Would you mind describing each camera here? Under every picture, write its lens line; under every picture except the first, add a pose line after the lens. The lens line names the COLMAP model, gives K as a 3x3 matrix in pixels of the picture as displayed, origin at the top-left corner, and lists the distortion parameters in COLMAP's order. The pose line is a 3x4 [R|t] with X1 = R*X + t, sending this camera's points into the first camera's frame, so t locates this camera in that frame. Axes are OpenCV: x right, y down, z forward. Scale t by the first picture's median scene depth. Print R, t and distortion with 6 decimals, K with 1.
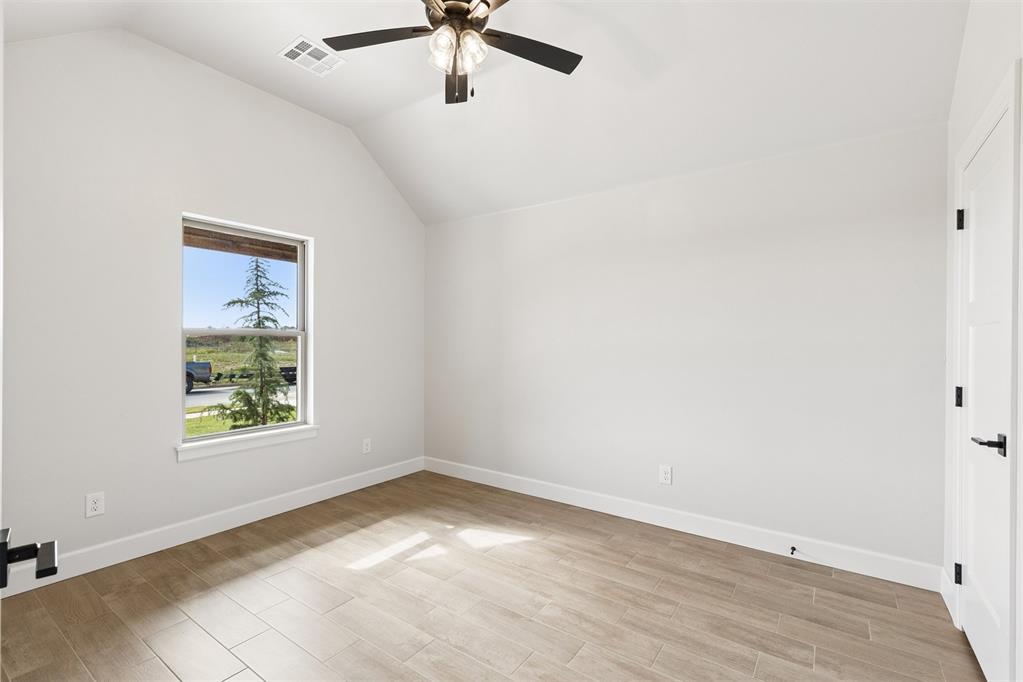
lens RADIAL K [[462.1, 0, 503.9], [0, 462.1, 345.1], [0, 0, 1]] dist [-0.001839, -0.000922]
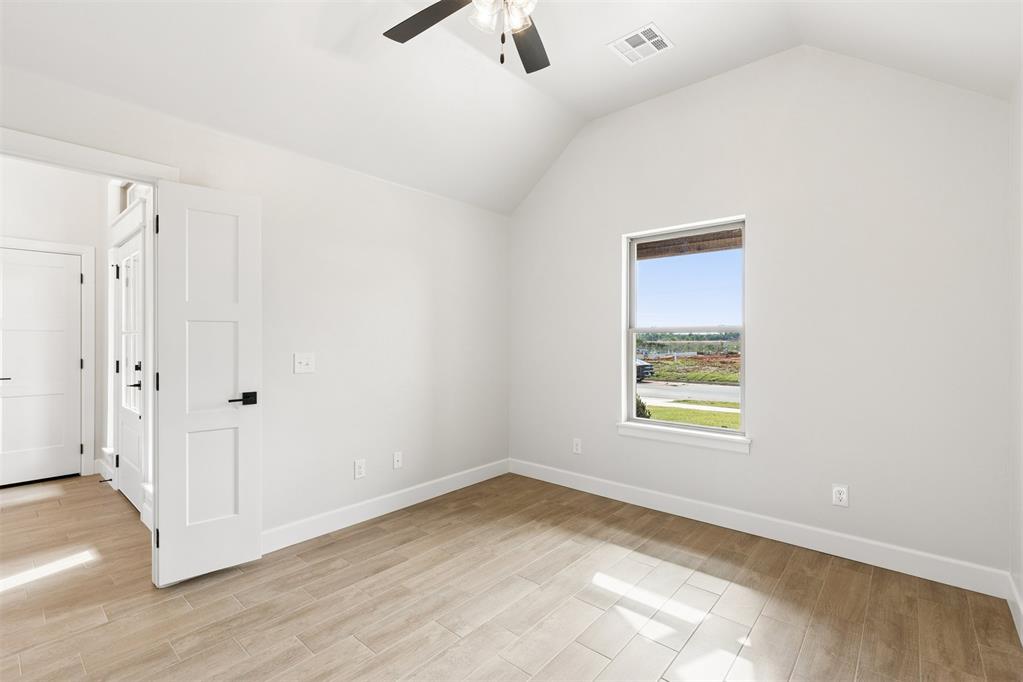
lens RADIAL K [[462.1, 0, 520.9], [0, 462.1, 342.9], [0, 0, 1]] dist [-0.001839, -0.000922]
pose [[-0.087352, 0.002149, -0.996175, 0.531951], [-0.012499, 0.999917, 0.003253, 0.002784], [0.996099, 0.012735, -0.087318, 0.782587]]
